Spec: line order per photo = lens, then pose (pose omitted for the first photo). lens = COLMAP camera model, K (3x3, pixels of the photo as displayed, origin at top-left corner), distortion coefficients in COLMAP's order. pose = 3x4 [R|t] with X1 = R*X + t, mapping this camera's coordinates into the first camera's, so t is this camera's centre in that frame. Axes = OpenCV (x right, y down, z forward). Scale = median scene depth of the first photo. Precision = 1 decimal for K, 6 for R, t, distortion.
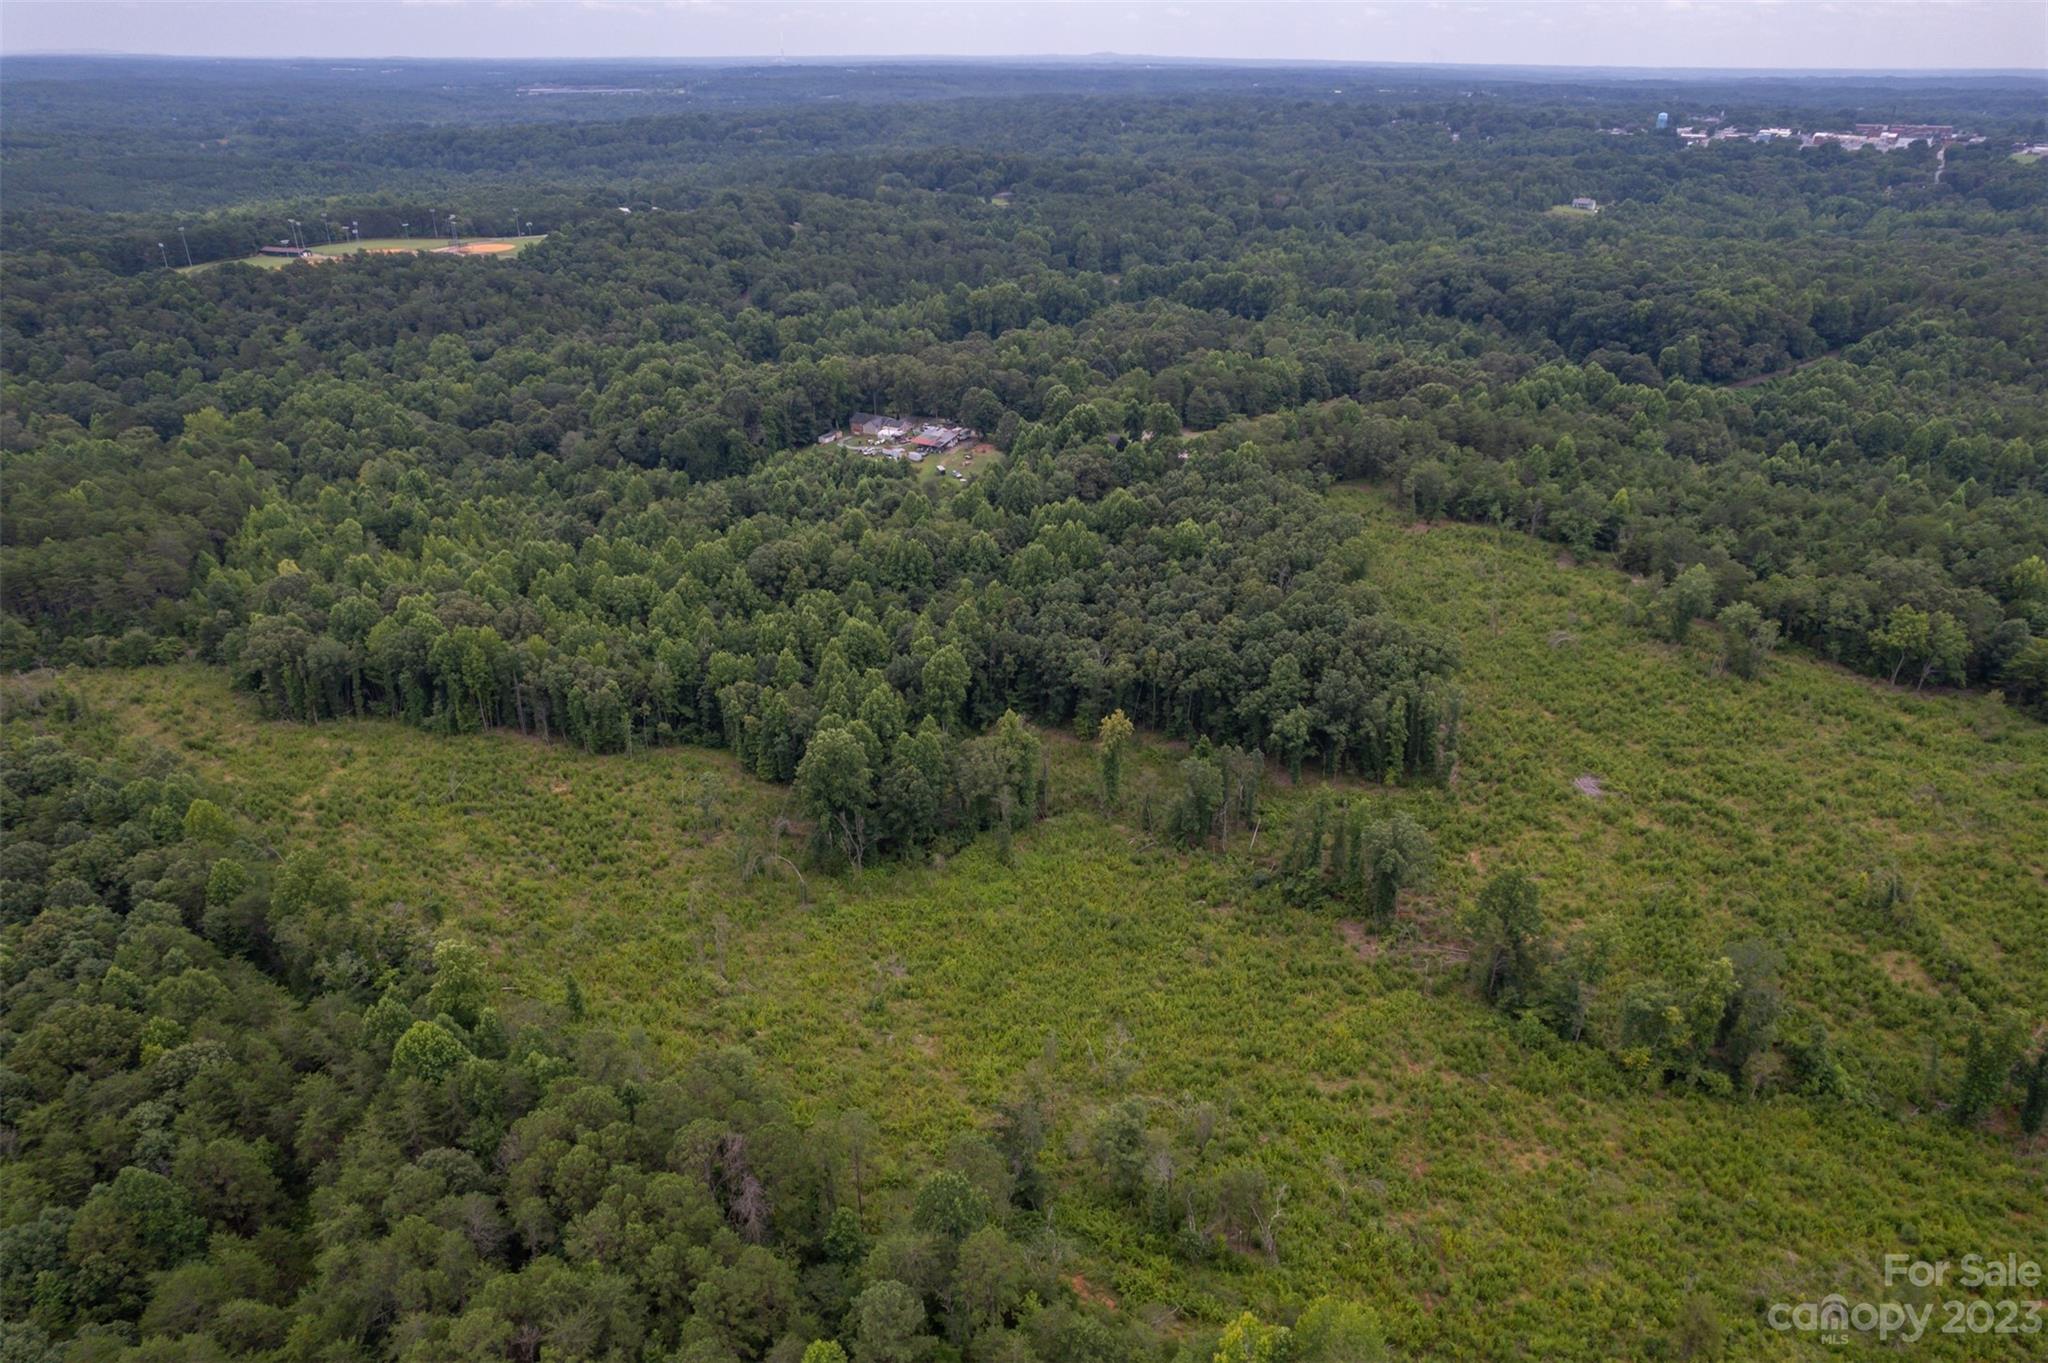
lens RADIAL K [[1298.5, 0, 1032.9], [0, 1298.5, 679.2], [0, 0, 1]] dist [-0.067889, 0.060170]
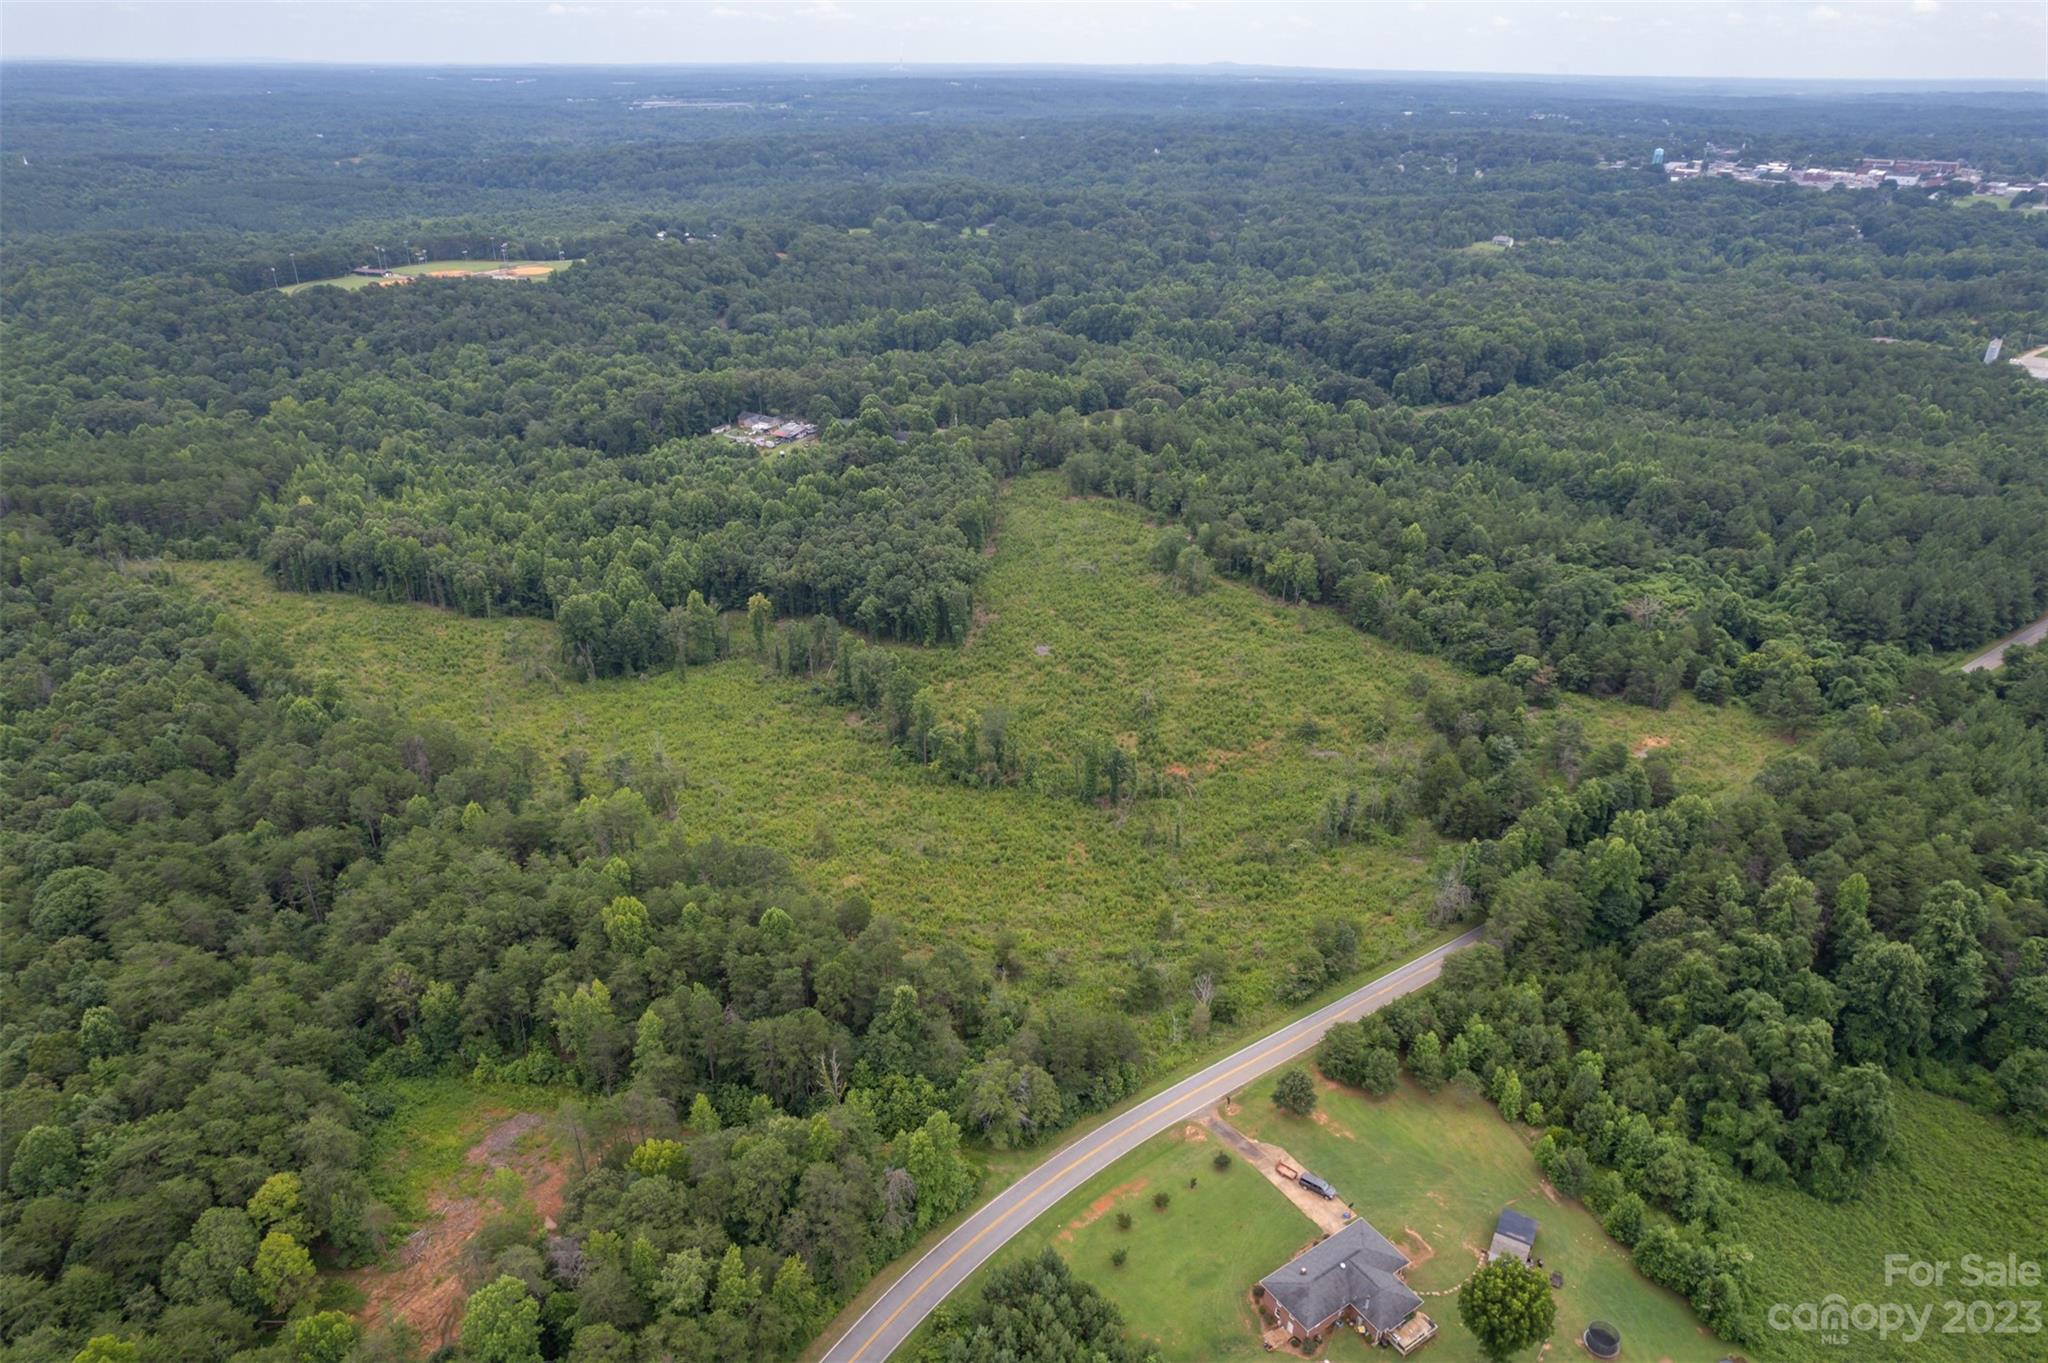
lens RADIAL K [[1298.5, 0, 1017.2], [0, 1298.5, 692.0], [0, 0, 1]] dist [-0.067889, 0.060170]
pose [[0.995329, 0.042943, -0.086461, 0.287449], [-0.042626, 0.999076, 0.005503, 0.067526], [0.086618, -0.001792, 0.996240, -0.321314]]
